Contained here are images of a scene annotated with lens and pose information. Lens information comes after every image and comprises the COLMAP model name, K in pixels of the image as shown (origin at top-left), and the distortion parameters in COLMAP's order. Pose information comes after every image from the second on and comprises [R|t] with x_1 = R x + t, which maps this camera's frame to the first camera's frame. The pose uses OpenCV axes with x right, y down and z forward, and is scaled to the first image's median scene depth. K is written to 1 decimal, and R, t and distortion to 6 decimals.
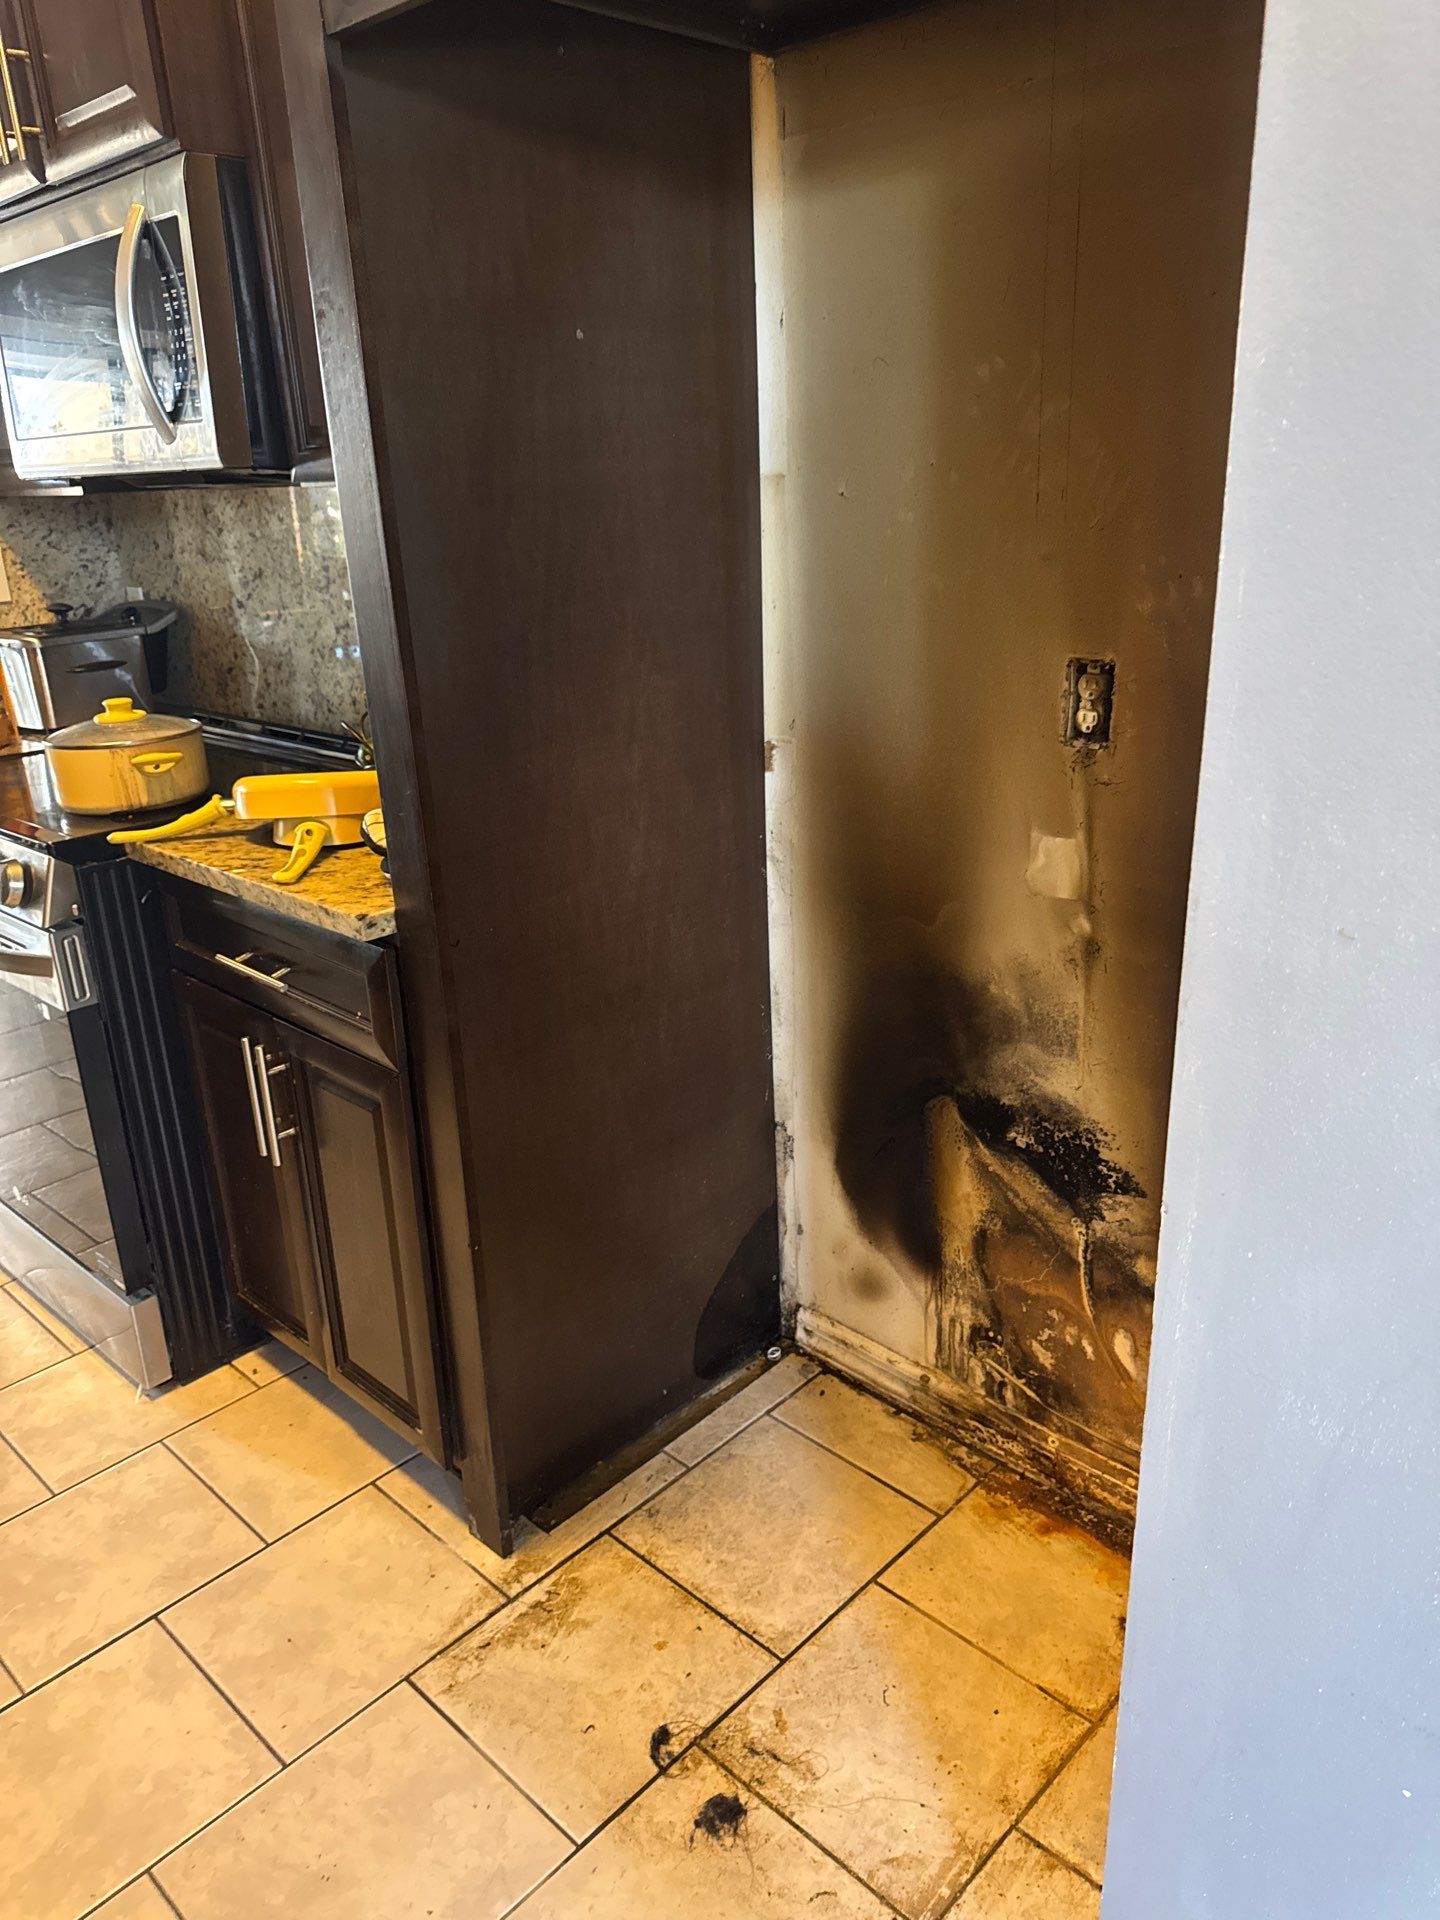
lens RADIAL K [[1352.4, 0, 733.9], [0, 1352.4, 947.9], [0, 0, 1]] dist [0.059294, -0.083405]
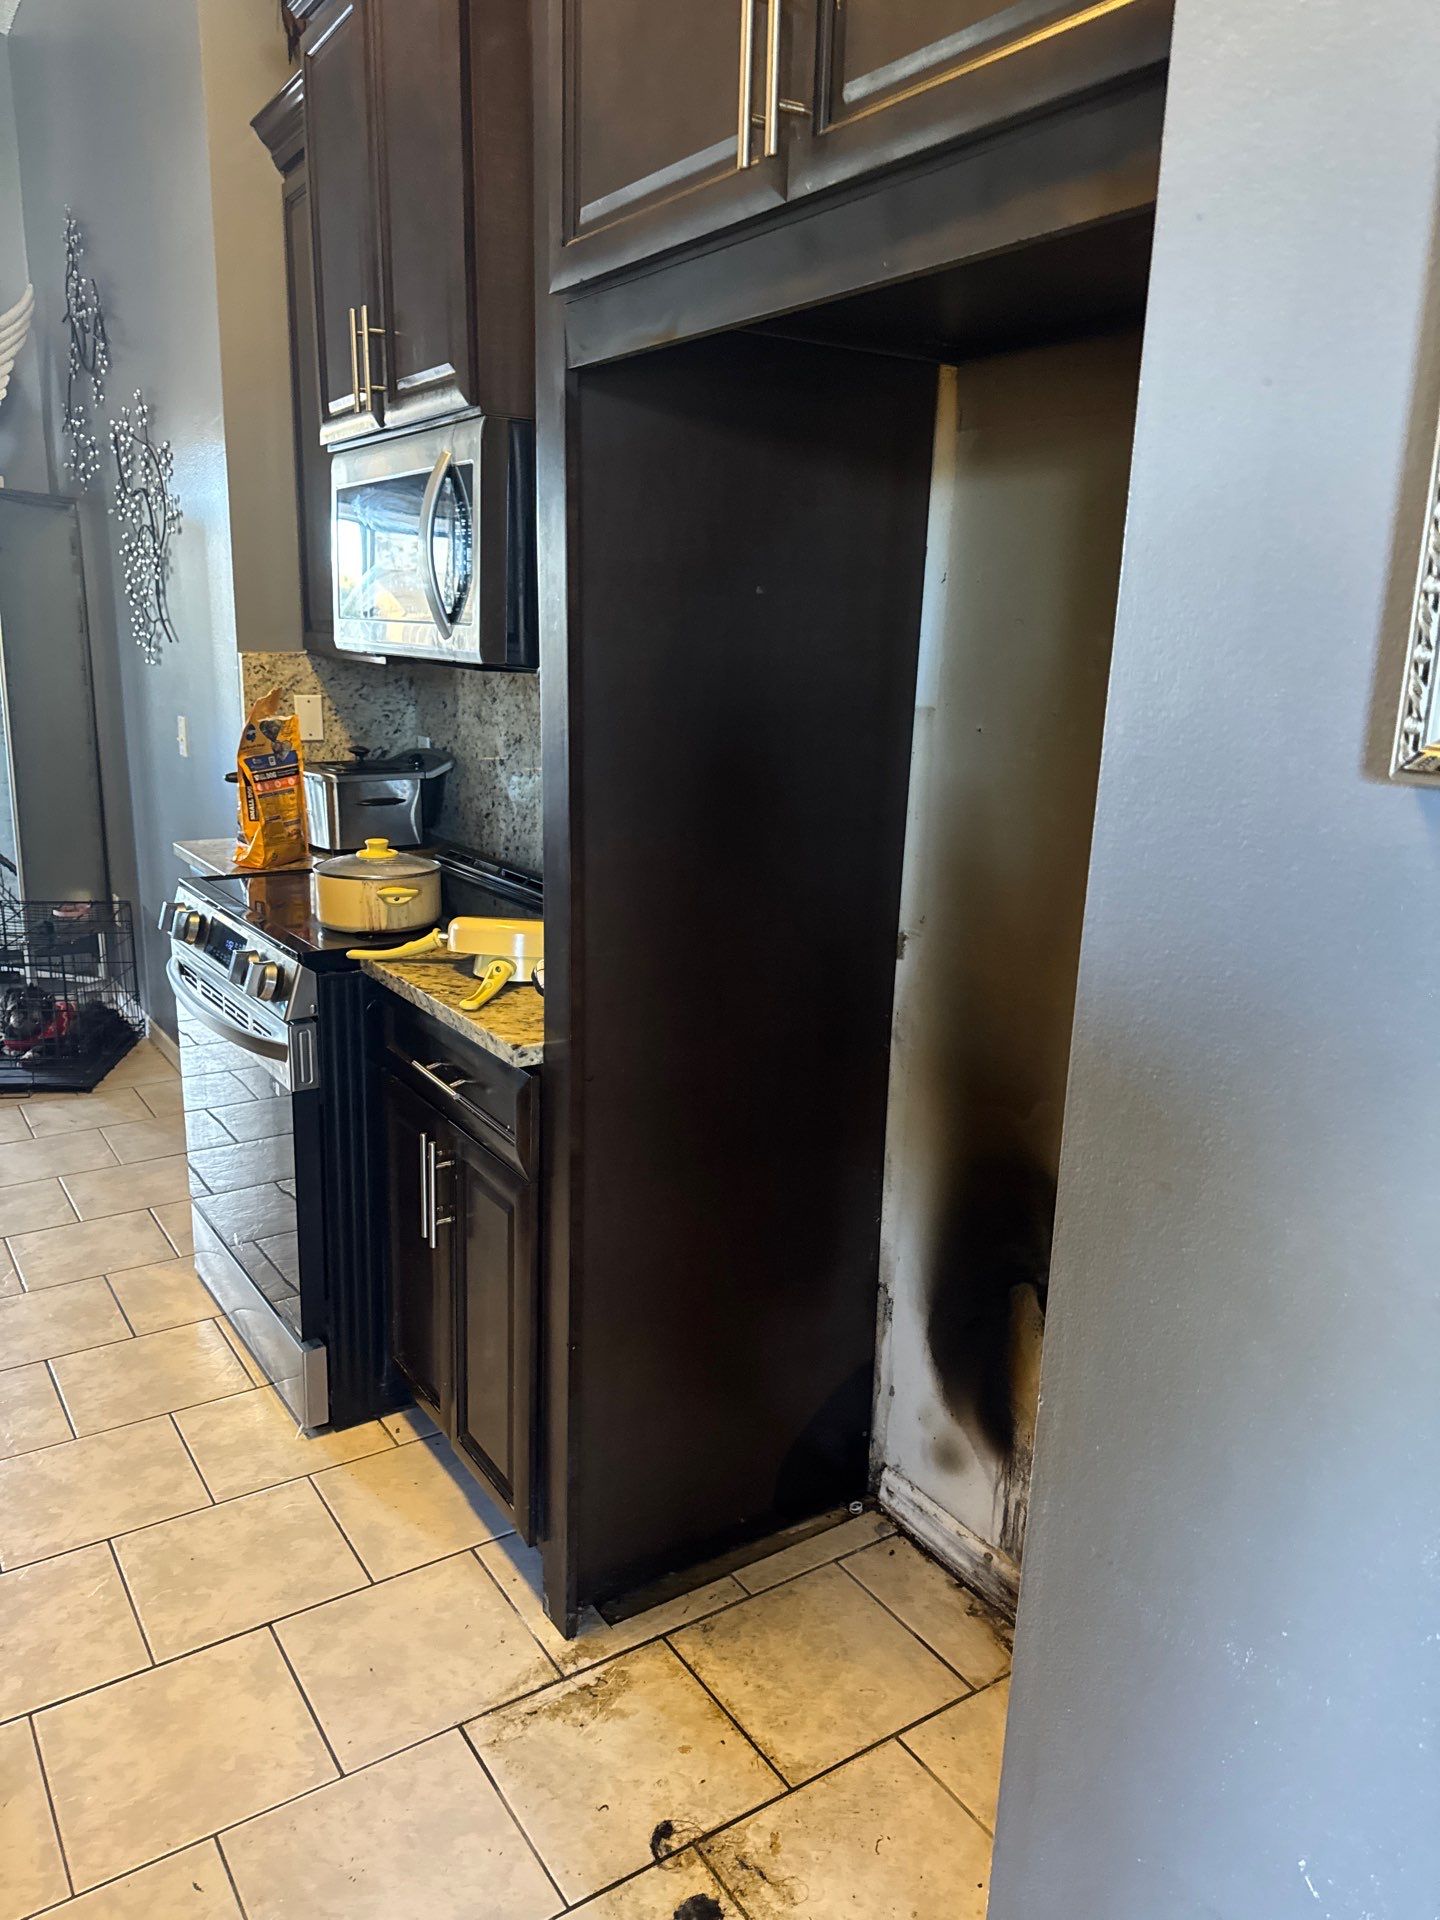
lens RADIAL K [[1353.9, 0, 712.0], [0, 1353.9, 957.5], [0, 0, 1]] dist [0.080860, -0.092087]
pose [[0.971386, 0.114378, -0.208151, 0.109426], [-0.134538, 0.987223, -0.085378, -0.017581], [0.195726, 0.110939, 0.974363, -0.115691]]
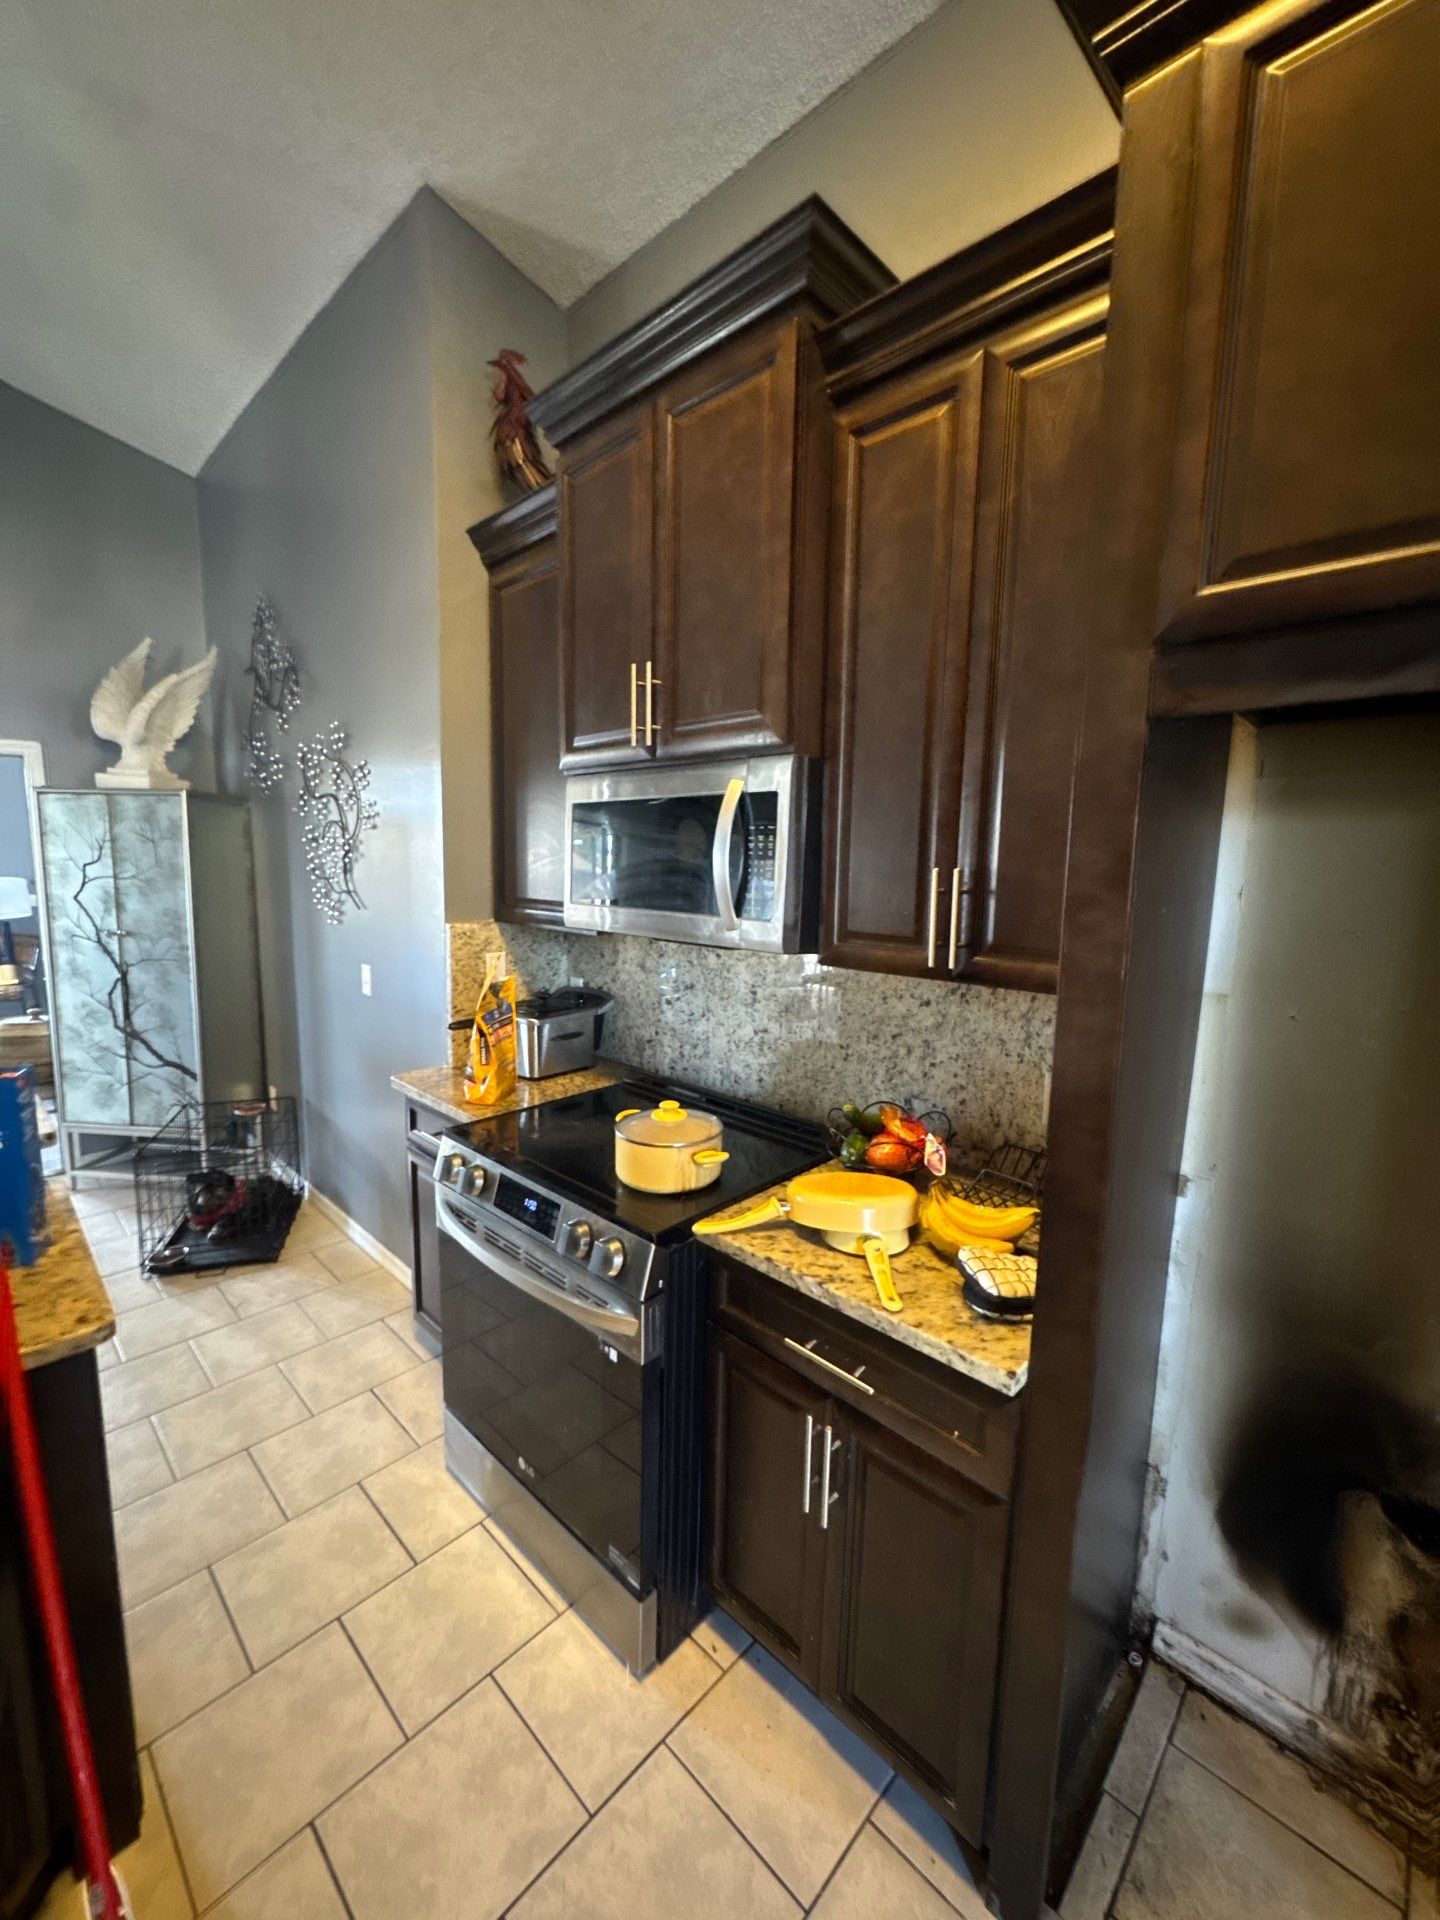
lens RADIAL K [[766.8, 0, 724.3], [0, 766.8, 963.0], [0, 0, 1]] dist [-0.001204, -0.000154]
pose [[0.998359, 0.057264, -0.000958, -0.444248], [-0.056222, 0.976732, -0.206965, -0.179458], [-0.010916, 0.206679, 0.978348, 0.230923]]
